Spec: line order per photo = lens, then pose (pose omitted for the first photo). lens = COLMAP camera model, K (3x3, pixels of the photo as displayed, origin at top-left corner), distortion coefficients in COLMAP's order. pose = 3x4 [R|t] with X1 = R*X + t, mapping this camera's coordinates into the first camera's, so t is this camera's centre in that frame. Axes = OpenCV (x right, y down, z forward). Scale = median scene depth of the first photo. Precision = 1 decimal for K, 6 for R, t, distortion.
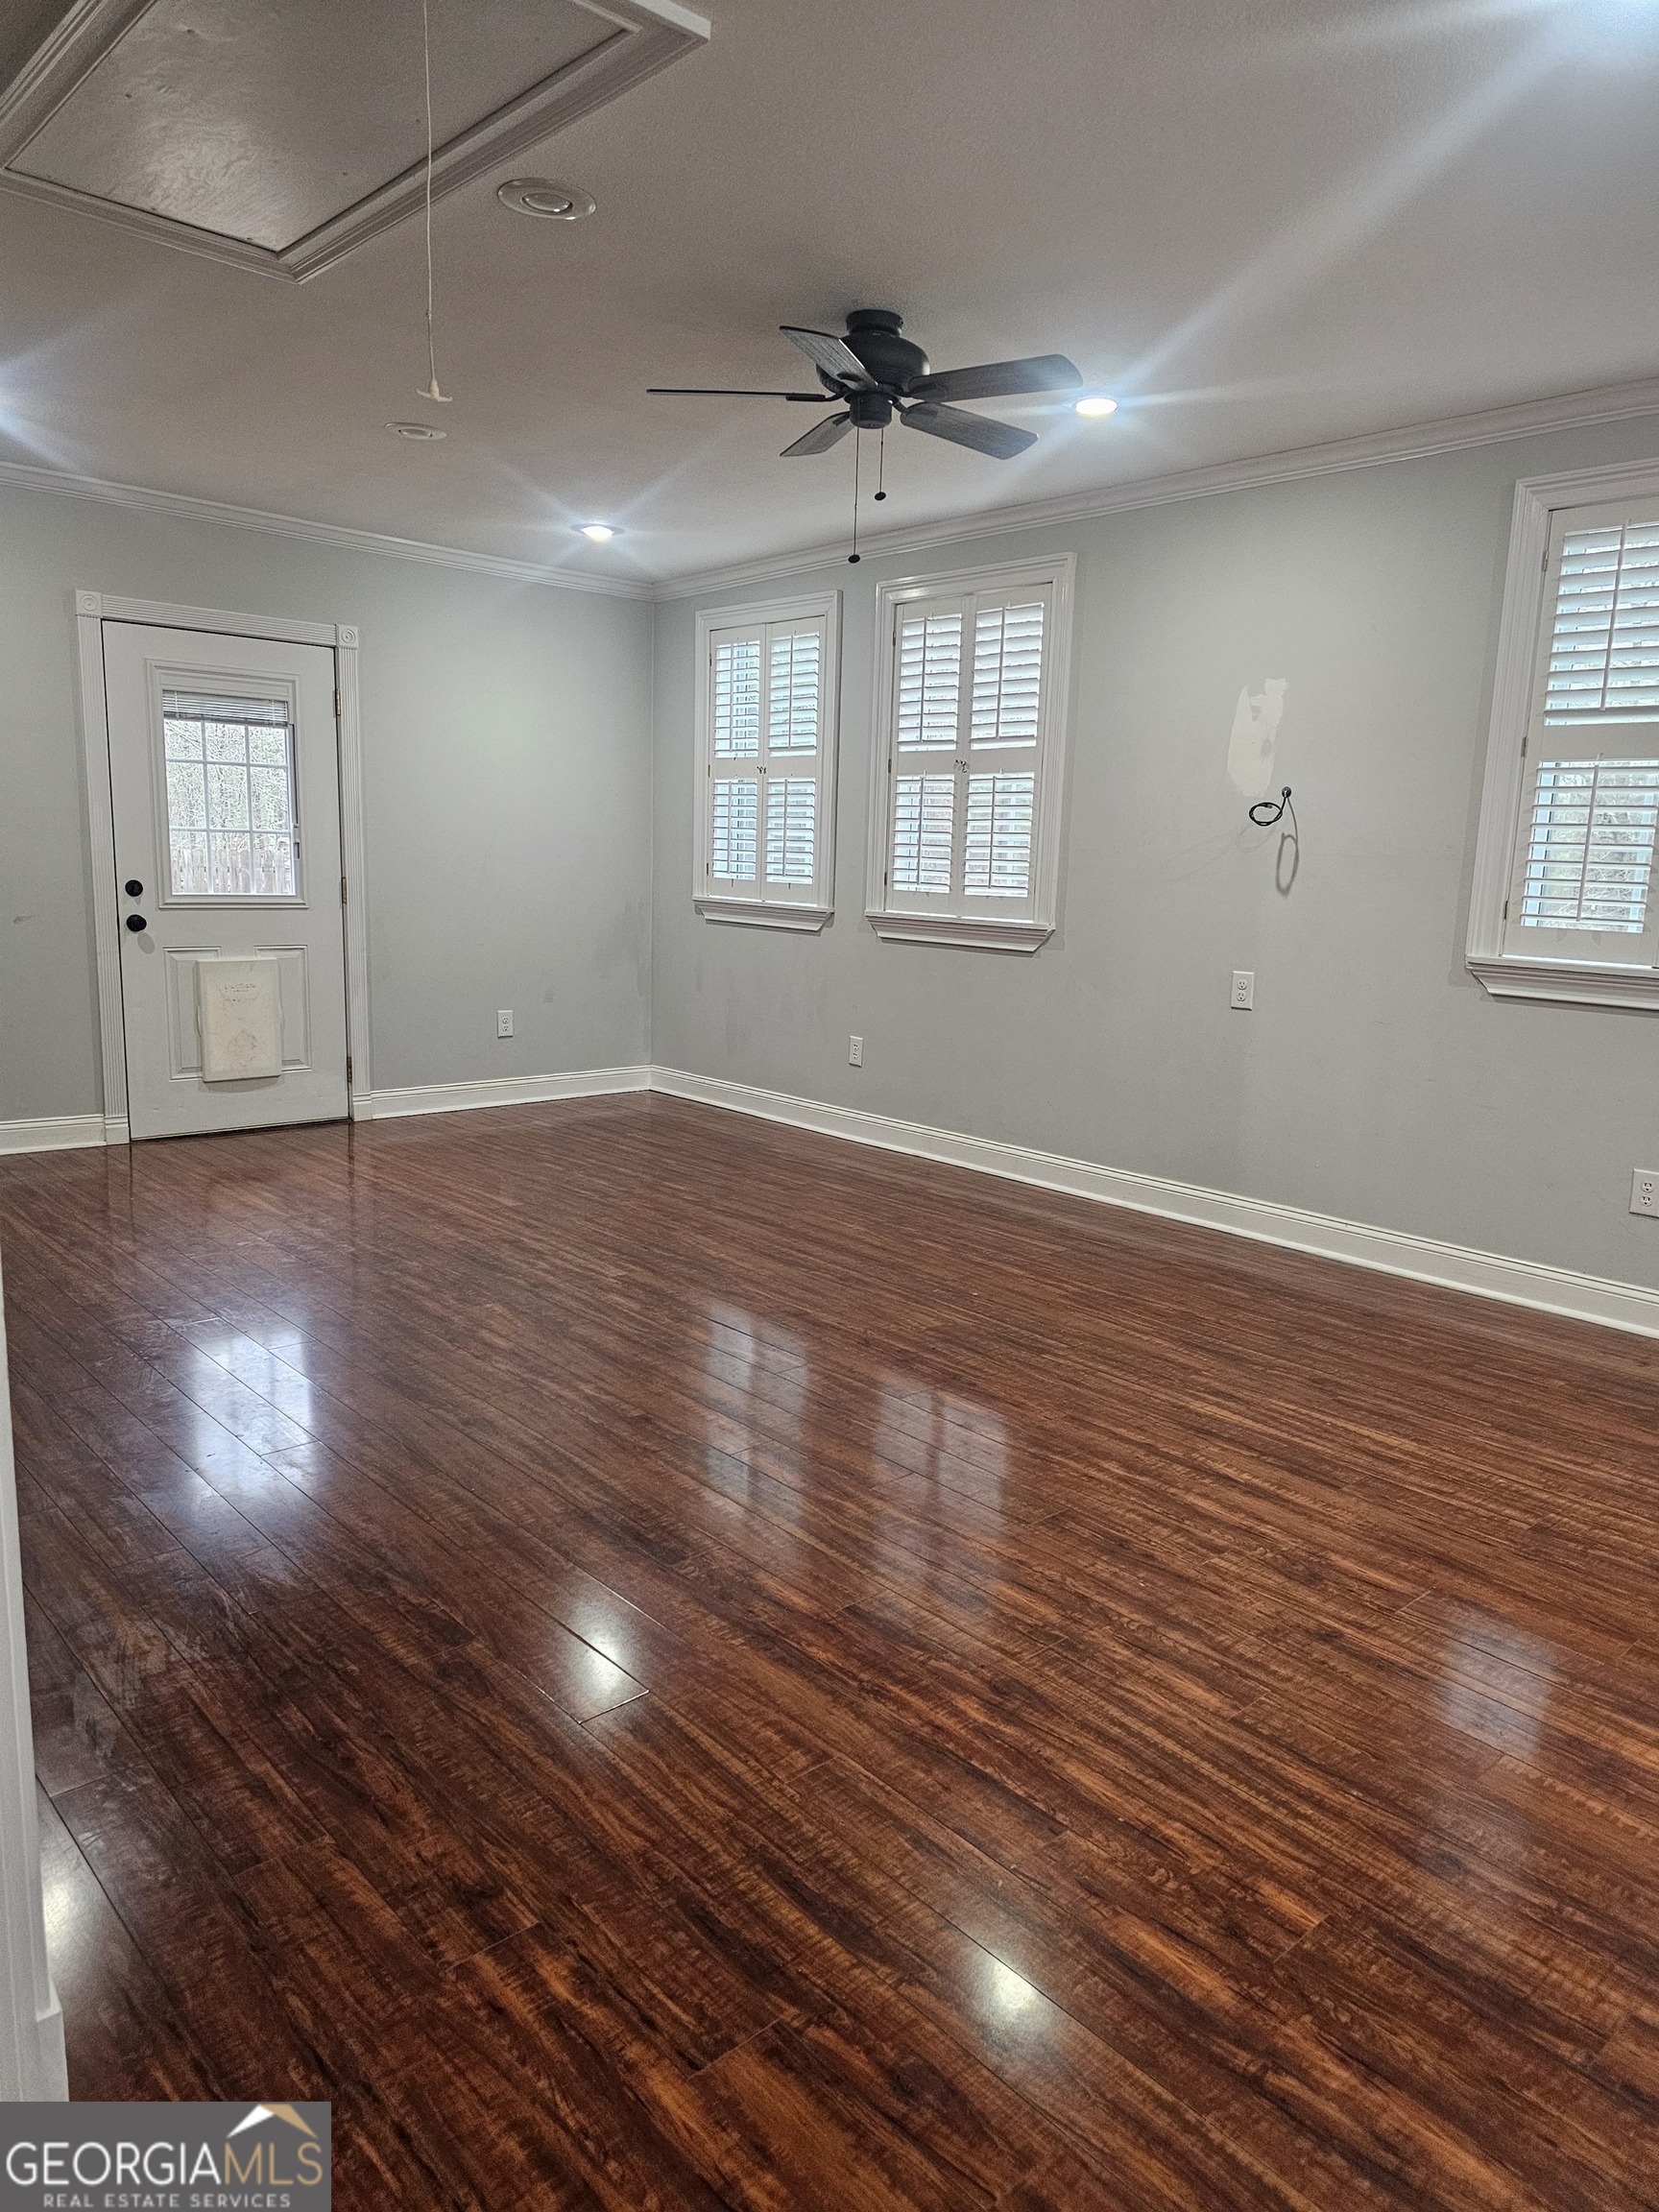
lens RADIAL K [[1483.6, 0, 830.9], [0, 1483.6, 1096.4], [0, 0, 1]] dist [0.051934, -0.014900]
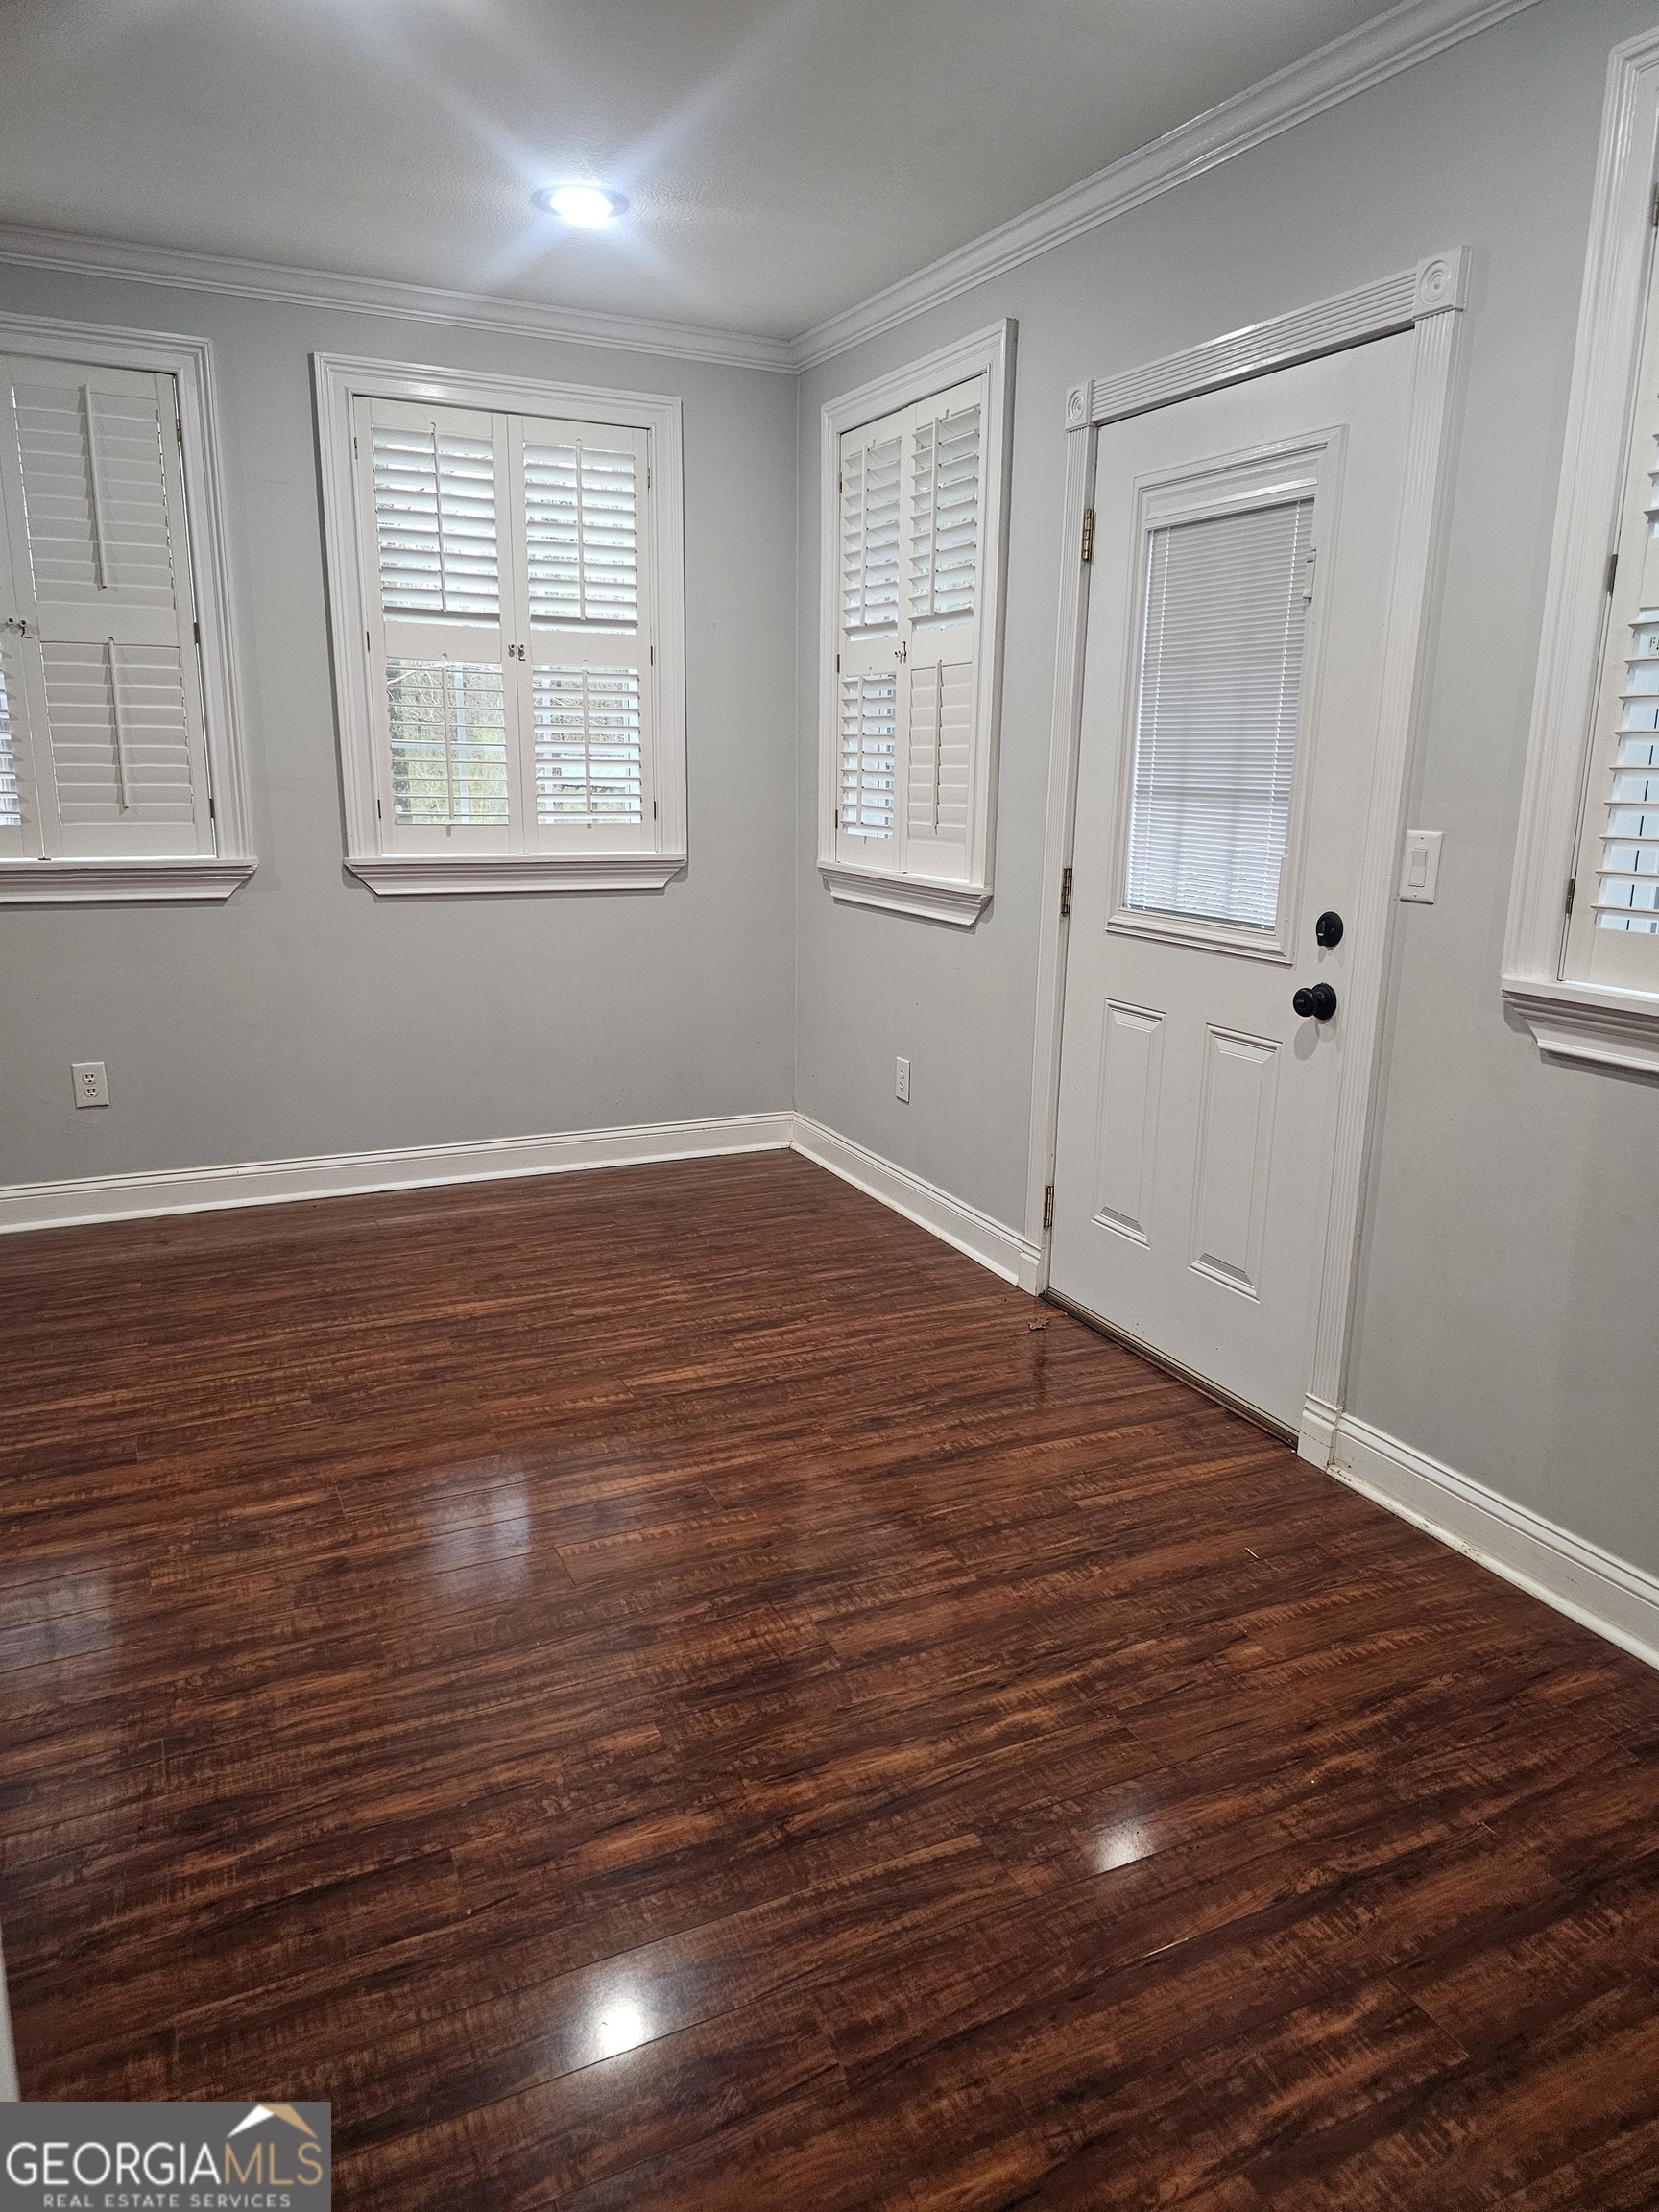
lens RADIAL K [[1483.6, 0, 826.1], [0, 1483.6, 1115.6], [0, 0, 1]] dist [0.051934, -0.014900]
pose [[0.299273, -0.261733, 0.917568, -0.497954], [0.167923, 0.961081, 0.219376, -0.112531], [-0.939275, 0.088428, 0.331576, 0.419841]]
